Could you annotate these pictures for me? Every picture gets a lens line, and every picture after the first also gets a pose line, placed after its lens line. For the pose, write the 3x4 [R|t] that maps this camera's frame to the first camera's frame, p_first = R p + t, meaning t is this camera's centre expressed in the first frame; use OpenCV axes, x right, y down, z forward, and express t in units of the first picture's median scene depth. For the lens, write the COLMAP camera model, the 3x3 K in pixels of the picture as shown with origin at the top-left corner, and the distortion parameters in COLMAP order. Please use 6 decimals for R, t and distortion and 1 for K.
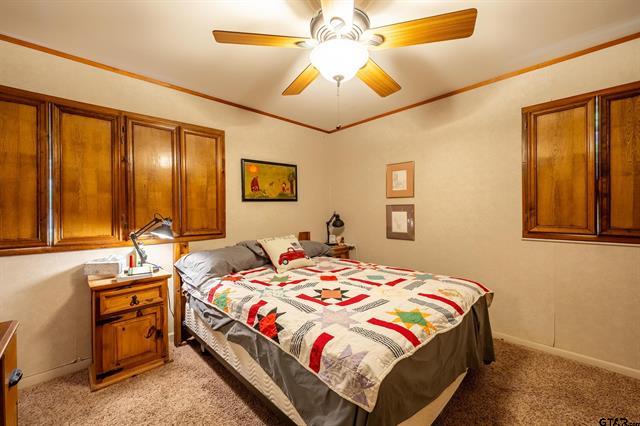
lens RADIAL K [[263.4, 0, 325.7], [0, 263.4, 211.4], [0, 0, 1]] dist [-0.008352, 0.000292]
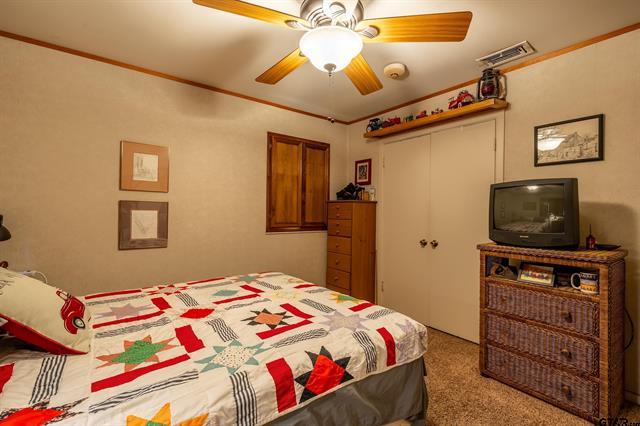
lens RADIAL K [[276.0, 0, 325.4], [0, 276.0, 215.2], [0, 0, 1]] dist [0.008524, 0.000216]
pose [[0.132211, -0.004266, 0.991212, -0.634342], [-0.013472, 0.999891, 0.006101, 0.004438], [-0.991130, -0.014160, 0.132139, 0.611744]]
